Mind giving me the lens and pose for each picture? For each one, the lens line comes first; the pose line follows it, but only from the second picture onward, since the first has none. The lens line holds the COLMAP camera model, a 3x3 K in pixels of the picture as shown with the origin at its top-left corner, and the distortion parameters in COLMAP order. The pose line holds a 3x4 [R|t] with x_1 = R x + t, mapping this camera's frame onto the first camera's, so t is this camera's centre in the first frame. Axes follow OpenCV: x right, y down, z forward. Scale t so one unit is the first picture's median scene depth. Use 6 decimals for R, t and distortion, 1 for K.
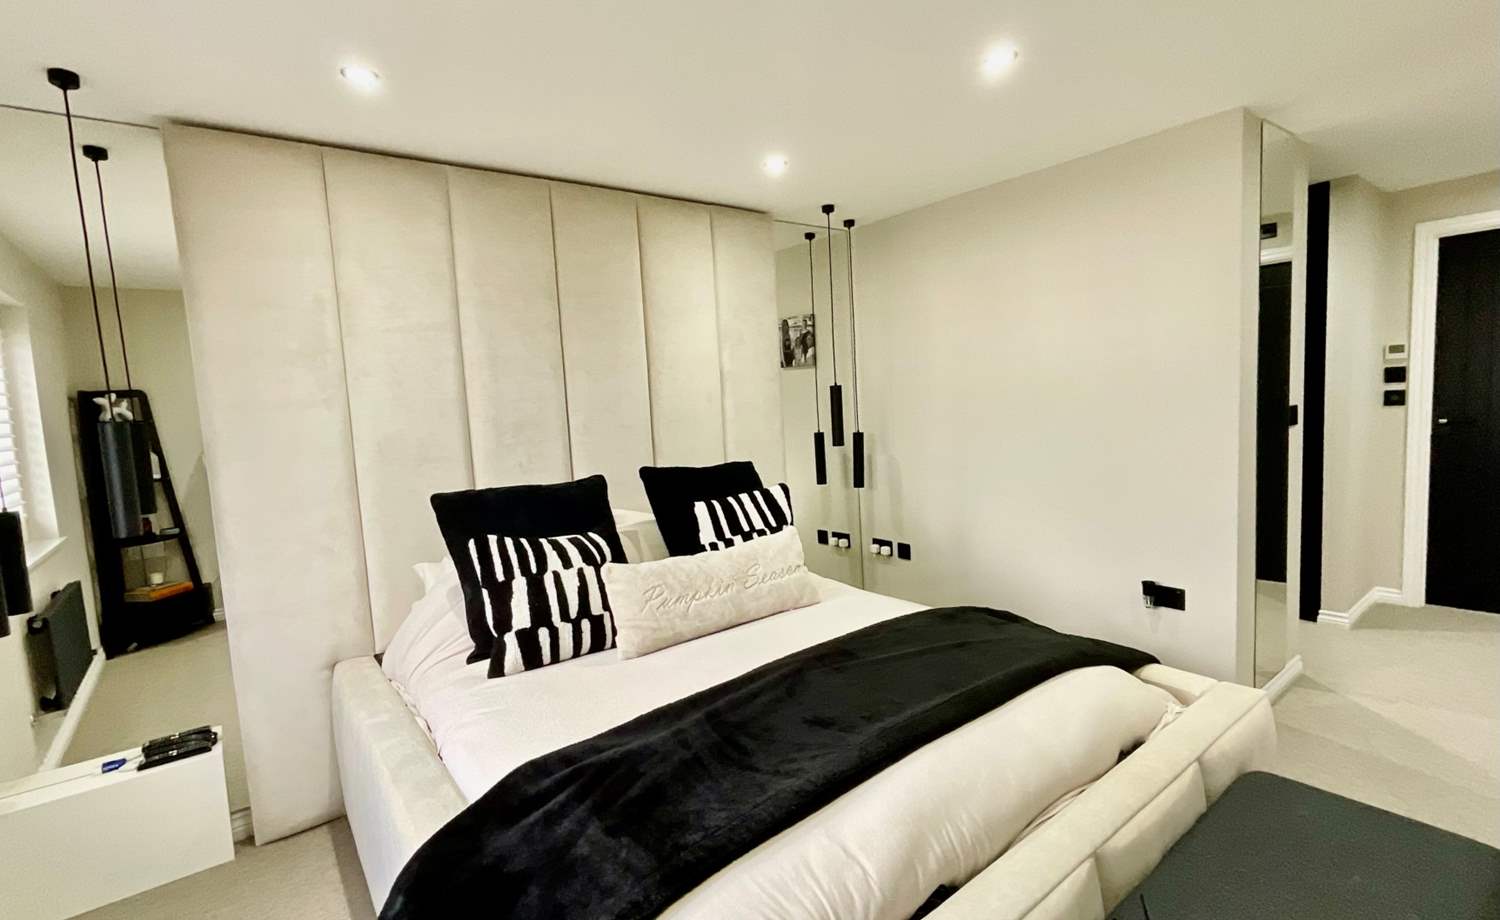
lens RADIAL K [[621.0, 0, 750.0], [0, 621.0, 460.0], [0, 0, 1]] dist [0.000807, -0.000548]
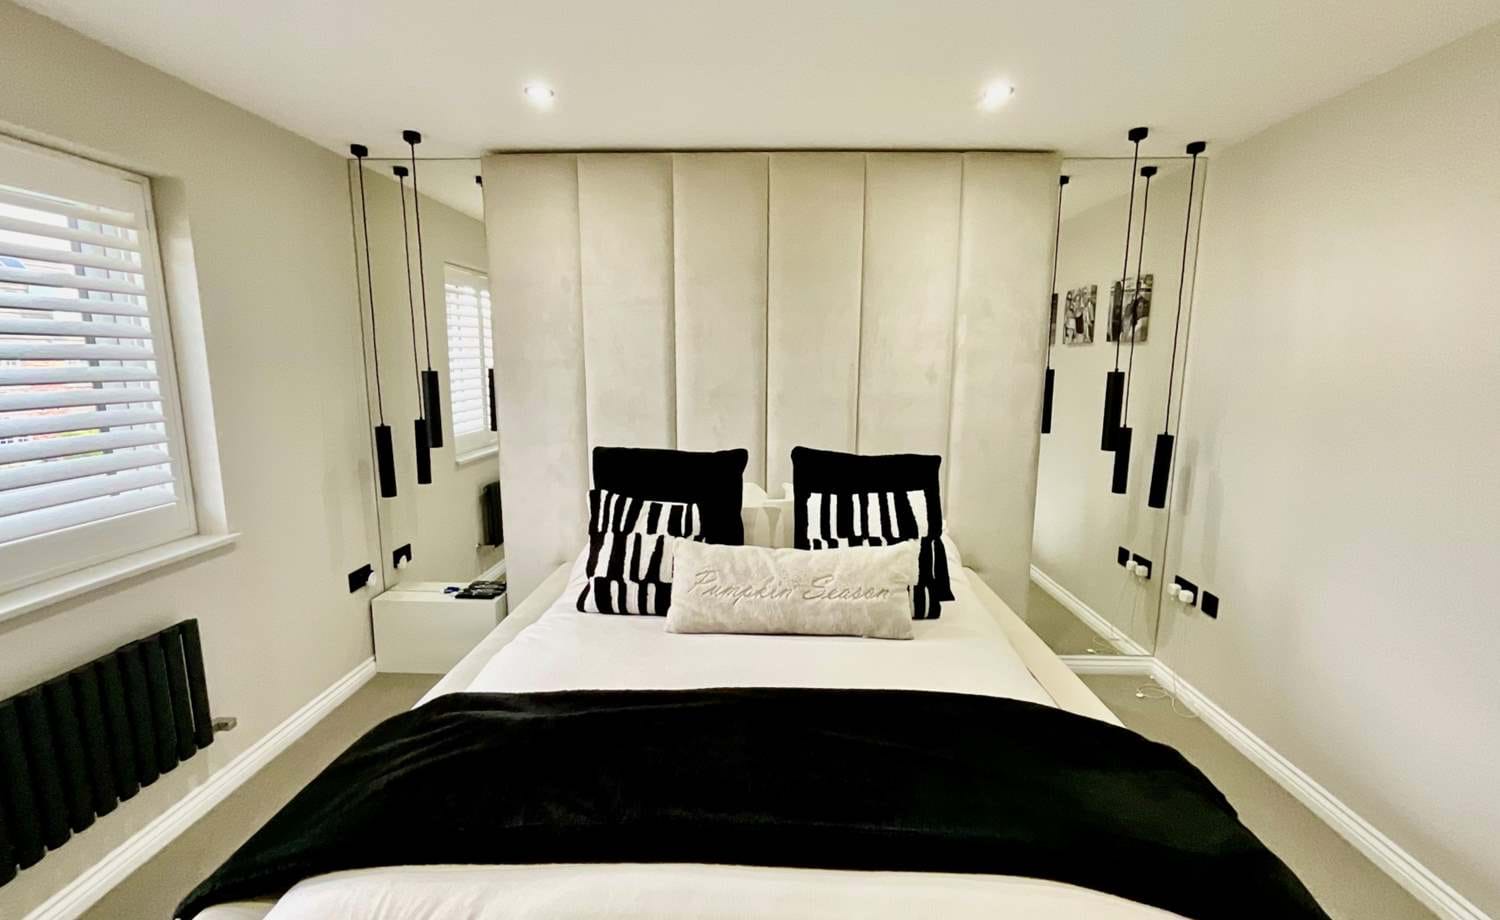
lens RADIAL K [[594.2, 0, 750.0], [0, 594.2, 460.0], [0, 0, 1]] dist [-0.001157, -0.000182]
pose [[0.803821, 0.155389, -0.574218, 0.343614], [-0.111675, 0.987536, 0.110909, -0.070205], [0.584295, -0.025025, 0.811155, 0.219519]]
